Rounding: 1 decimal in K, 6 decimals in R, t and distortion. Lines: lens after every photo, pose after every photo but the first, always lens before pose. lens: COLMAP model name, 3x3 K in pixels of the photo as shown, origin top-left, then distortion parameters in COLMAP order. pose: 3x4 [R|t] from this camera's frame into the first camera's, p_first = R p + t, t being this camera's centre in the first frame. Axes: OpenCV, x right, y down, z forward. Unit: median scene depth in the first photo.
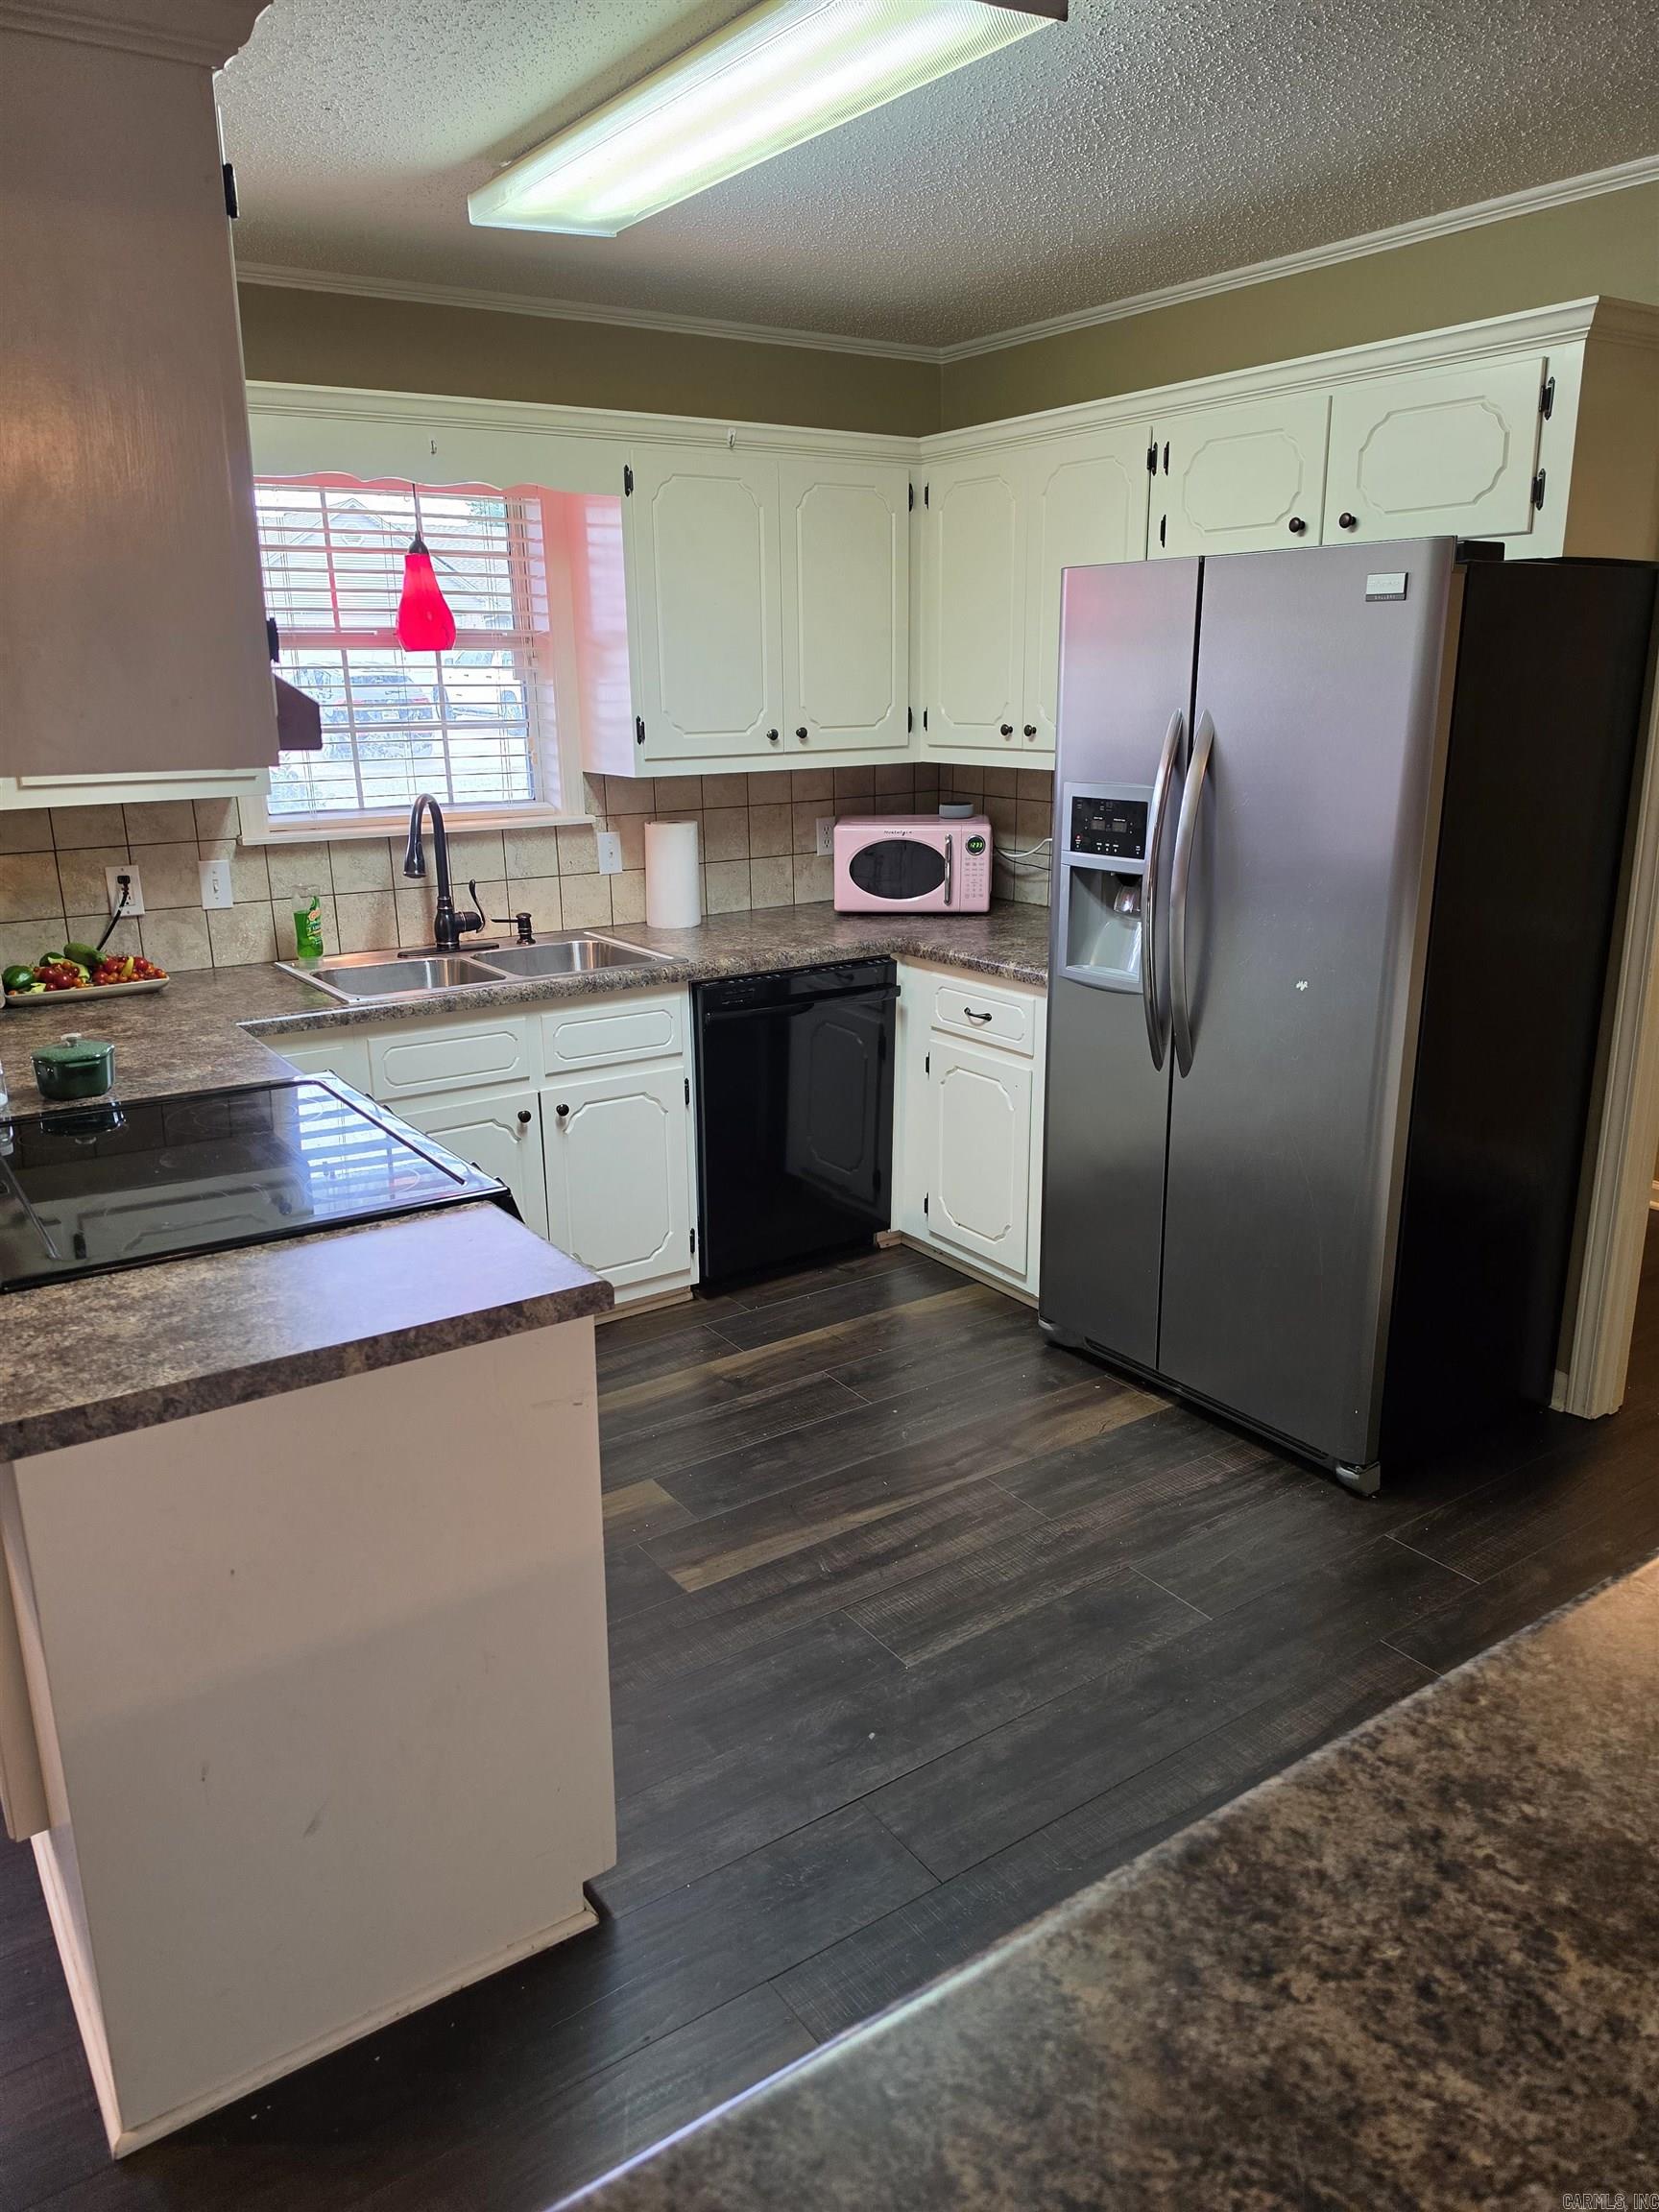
lens RADIAL K [[1566.0, 0, 829.3], [0, 1566.0, 1121.5], [0, 0, 1]] dist [0.073533, -0.010226]
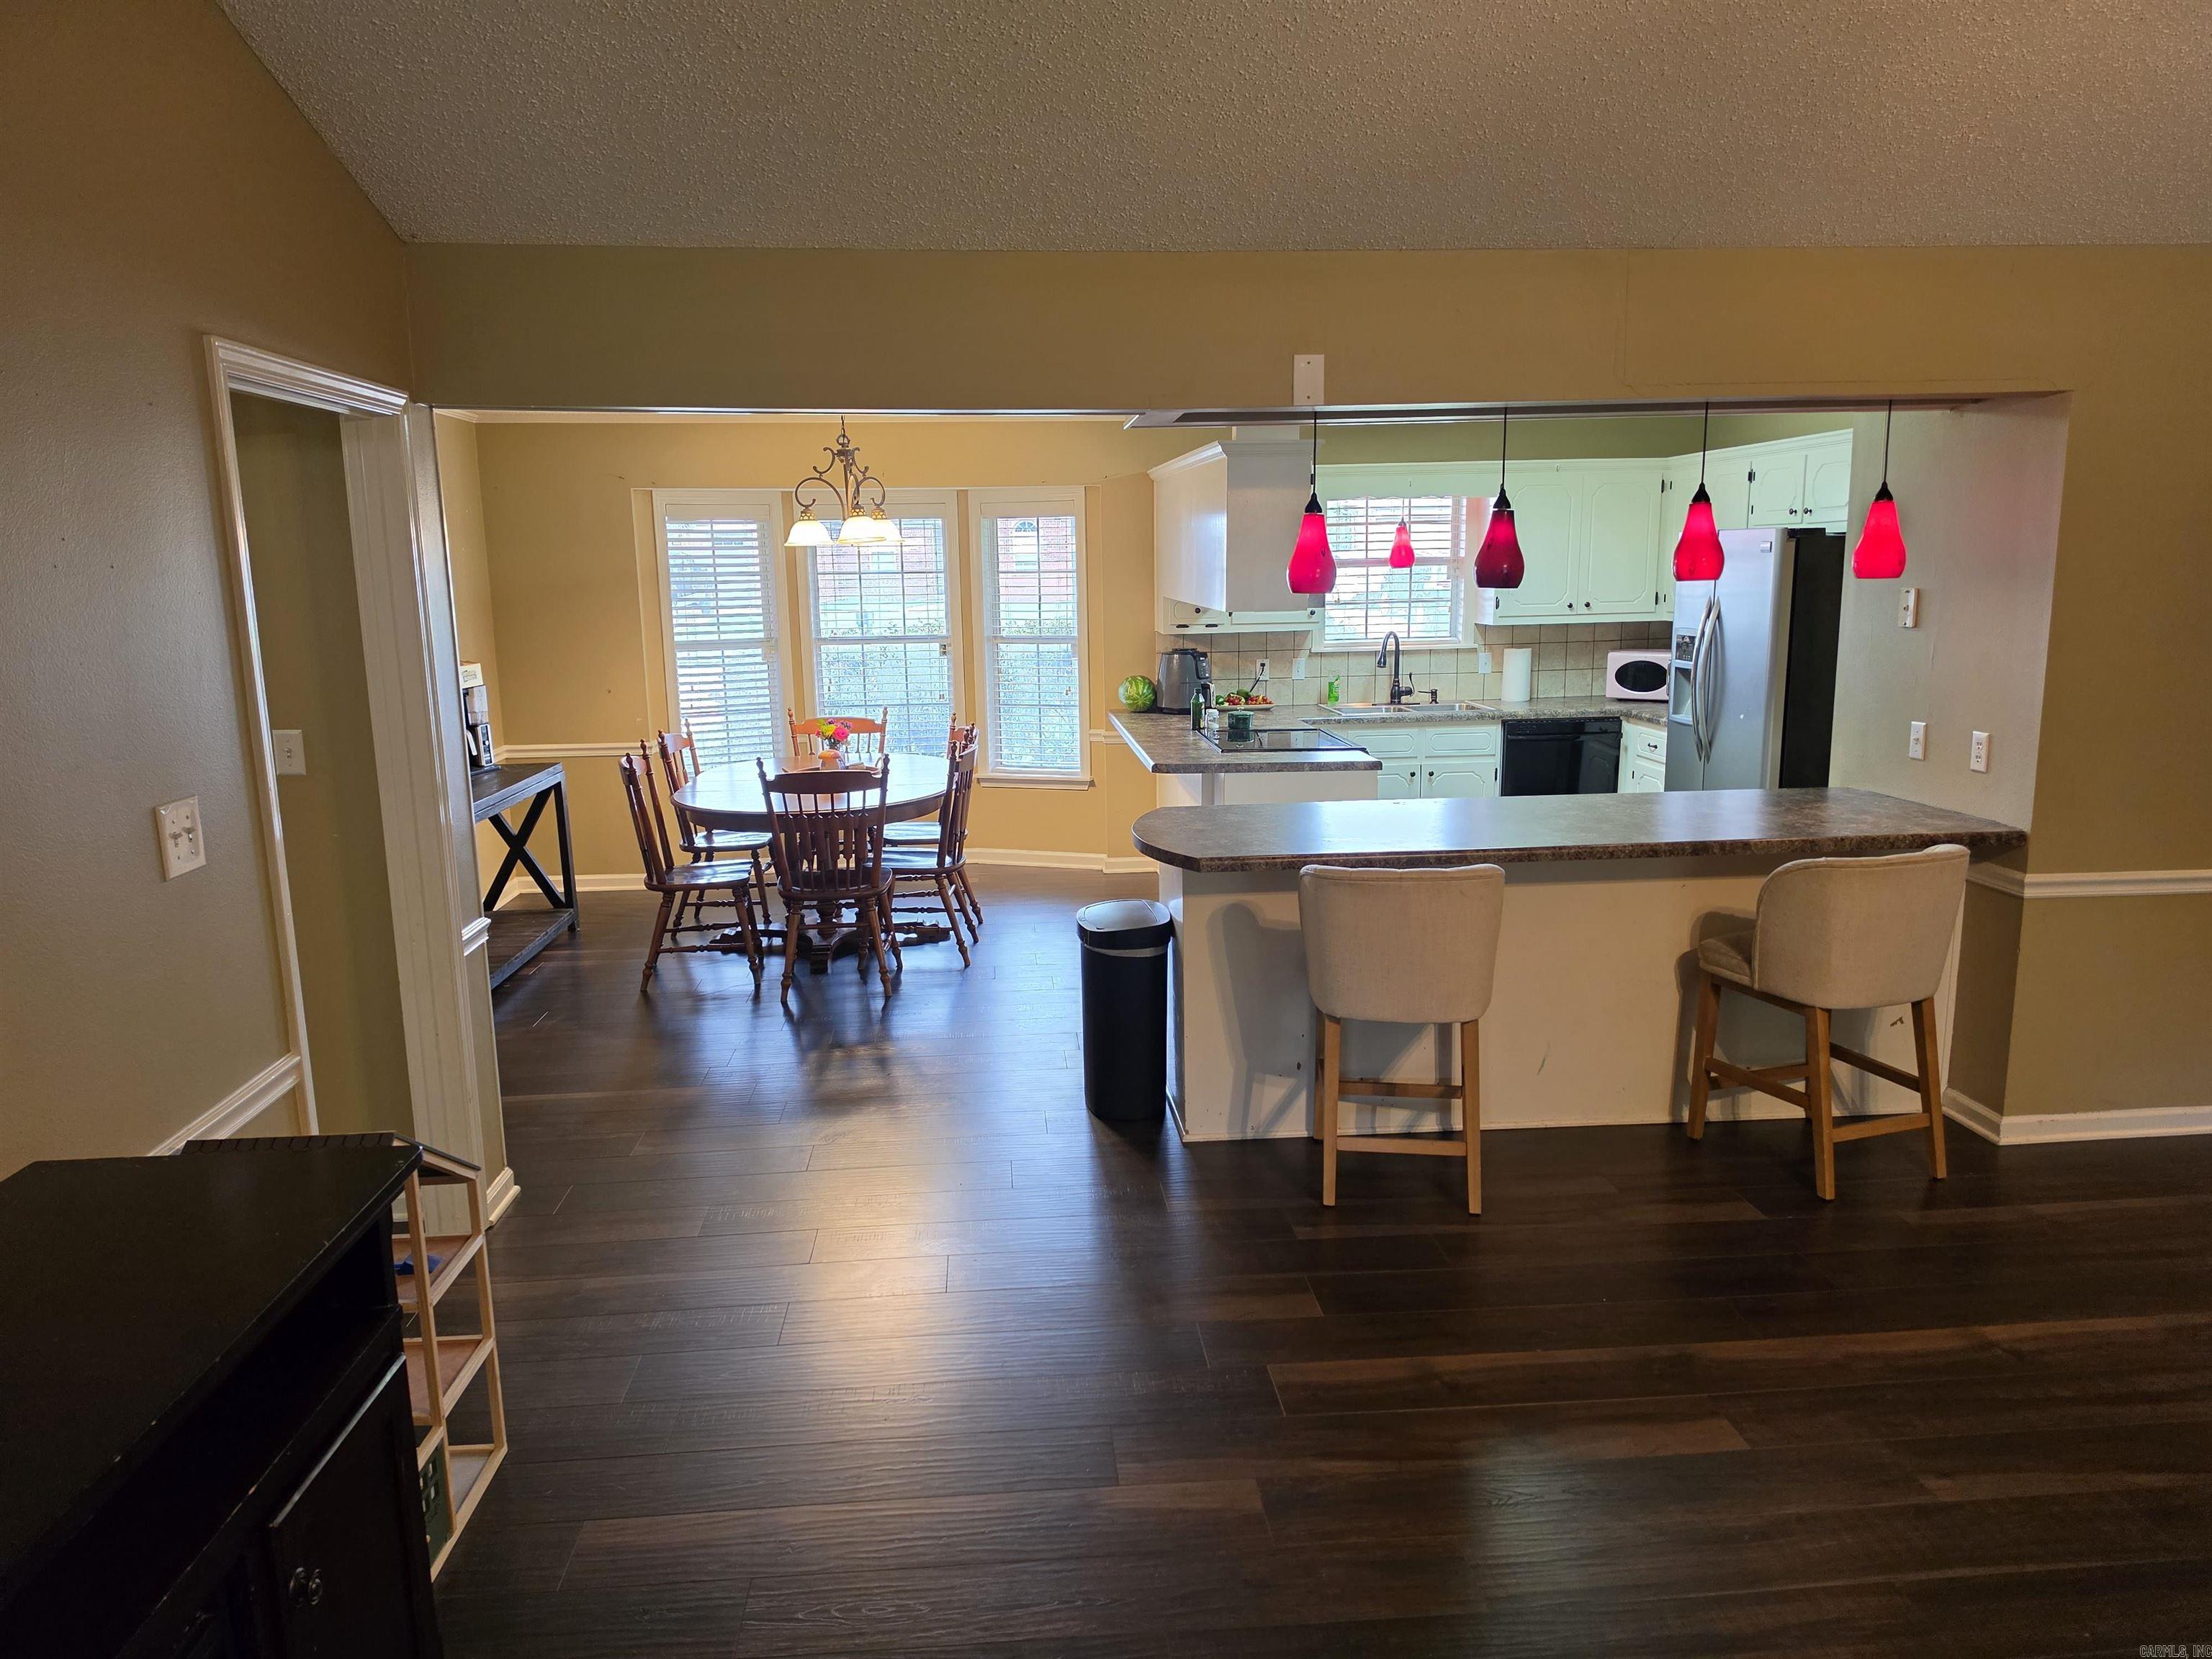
lens RADIAL K [[1566.0, 0, 1102.2], [0, 1566.0, 832.8], [0, 0, 1]] dist [0.073533, -0.010226]
pose [[0.866478, 0.081288, -0.492553, 0.480025], [-0.129584, 0.989458, -0.064663, 0.255547], [0.482104, 0.119856, 0.867877, -1.027539]]
